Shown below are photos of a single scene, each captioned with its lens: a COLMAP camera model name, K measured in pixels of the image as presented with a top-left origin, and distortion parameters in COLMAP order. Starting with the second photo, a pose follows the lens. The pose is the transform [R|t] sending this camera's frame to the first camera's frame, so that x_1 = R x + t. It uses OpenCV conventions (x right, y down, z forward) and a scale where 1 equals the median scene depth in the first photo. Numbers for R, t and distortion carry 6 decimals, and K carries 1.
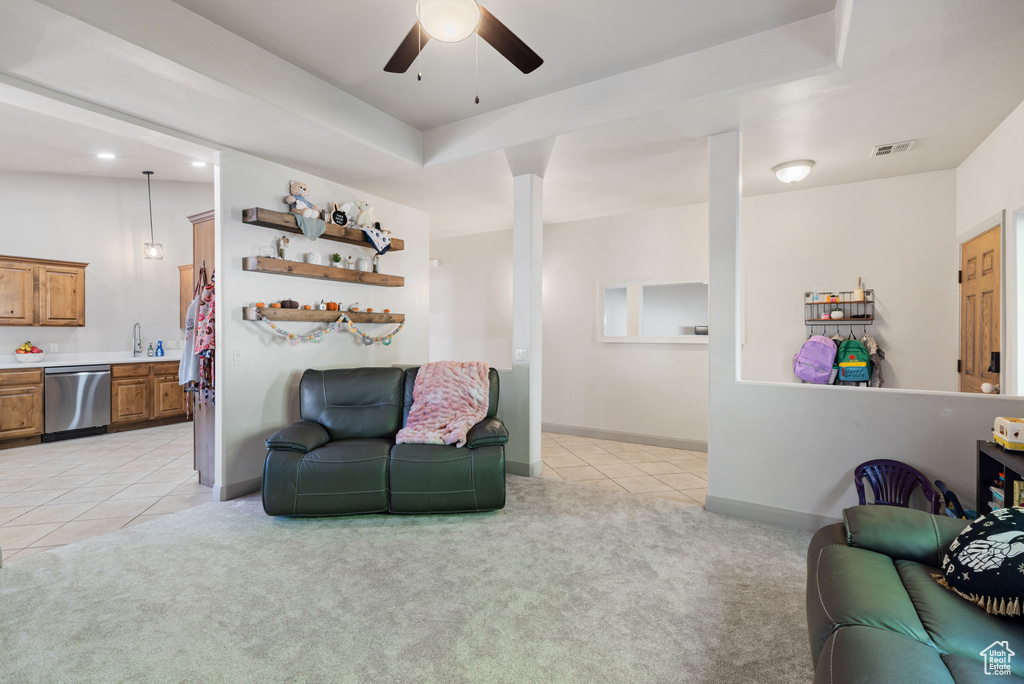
lens RADIAL K [[466.6, 0, 509.2], [0, 466.6, 333.1], [0, 0, 1]] dist [0.000767, -0.000111]
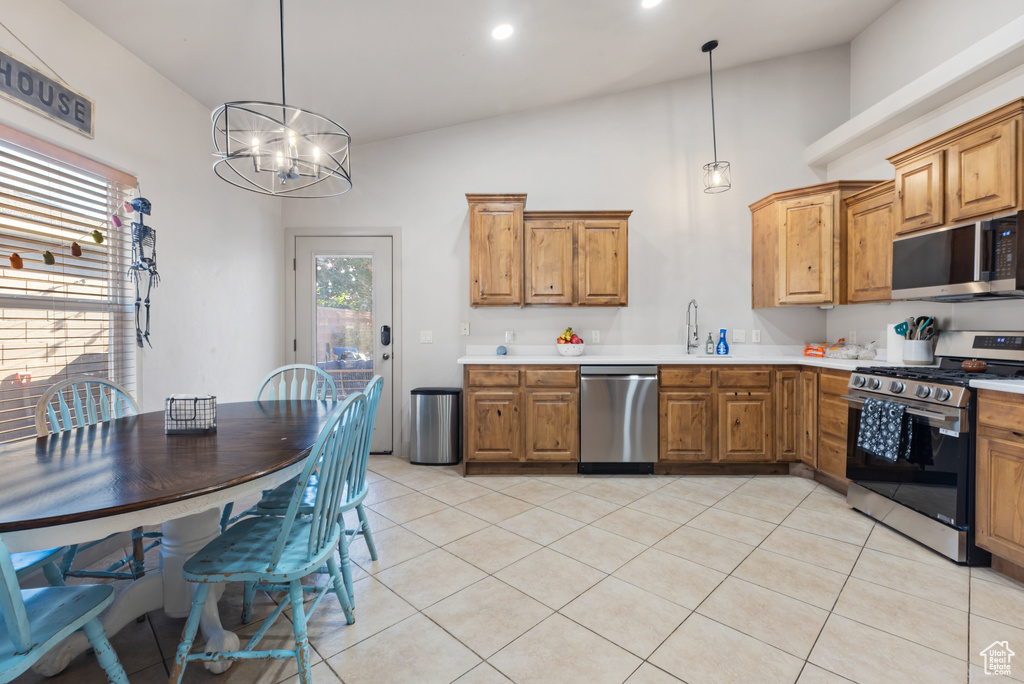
lens RADIAL K [[466.6, 0, 501.2], [0, 466.6, 330.6], [0, 0, 1]] dist [0.000767, -0.000111]
pose [[0.509419, 0.002994, -0.860514, -0.436131], [-0.001538, 0.999996, 0.002569, 0.020157], [0.860517, 0.000015, 0.509421, 0.515439]]
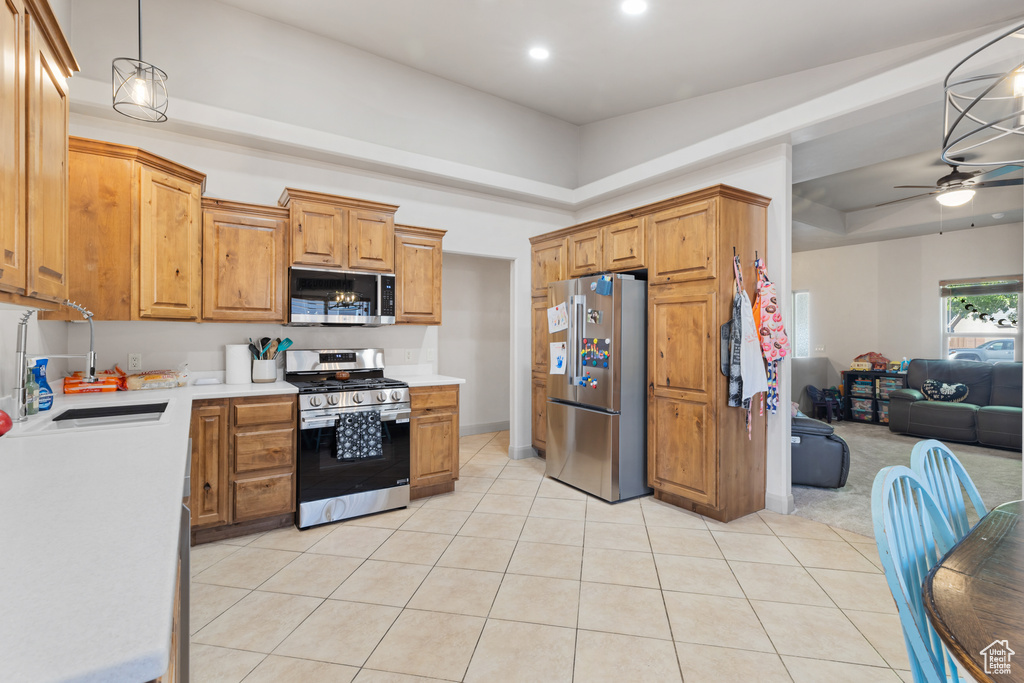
lens RADIAL K [[466.6, 0, 513.3], [0, 466.6, 332.2], [0, 0, 1]] dist [0.000767, -0.000111]
pose [[0.413429, 0.002193, 0.910534, -1.066814], [0.001078, 0.999995, -0.002898, -0.000571], [-0.910536, 0.002180, 0.413425, 0.687652]]
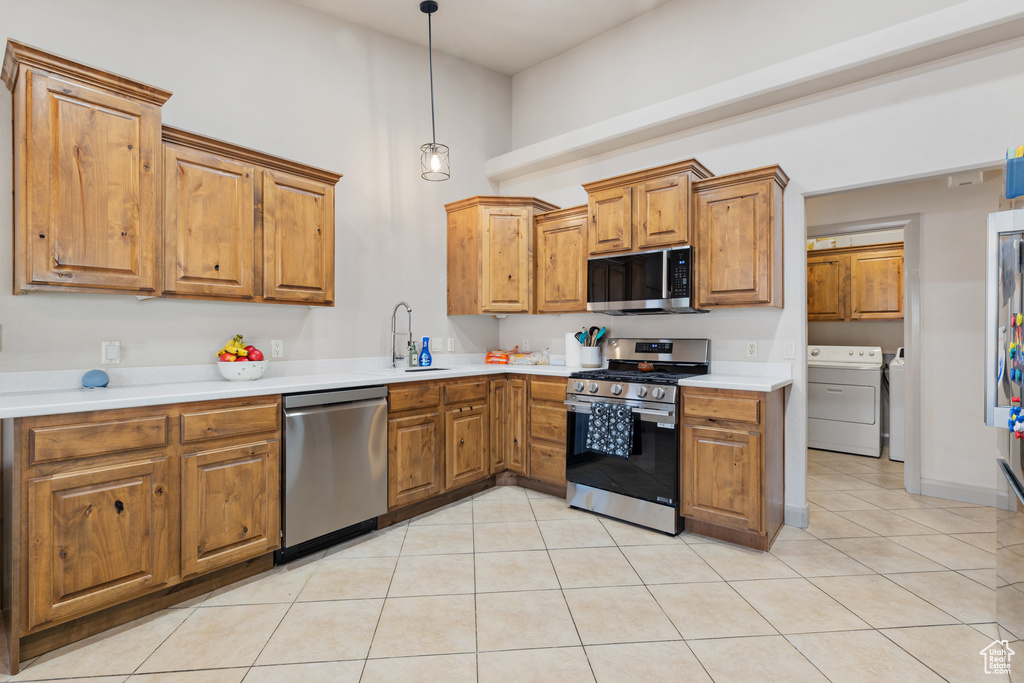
lens RADIAL K [[466.6, 0, 510.0], [0, 466.6, 335.6], [0, 0, 1]] dist [0.000767, -0.000111]
pose [[0.988698, -0.000971, -0.149915, -0.673225], [0.000325, 0.999991, -0.004331, 0.019543], [0.149918, 0.004233, 0.988689, 0.562762]]
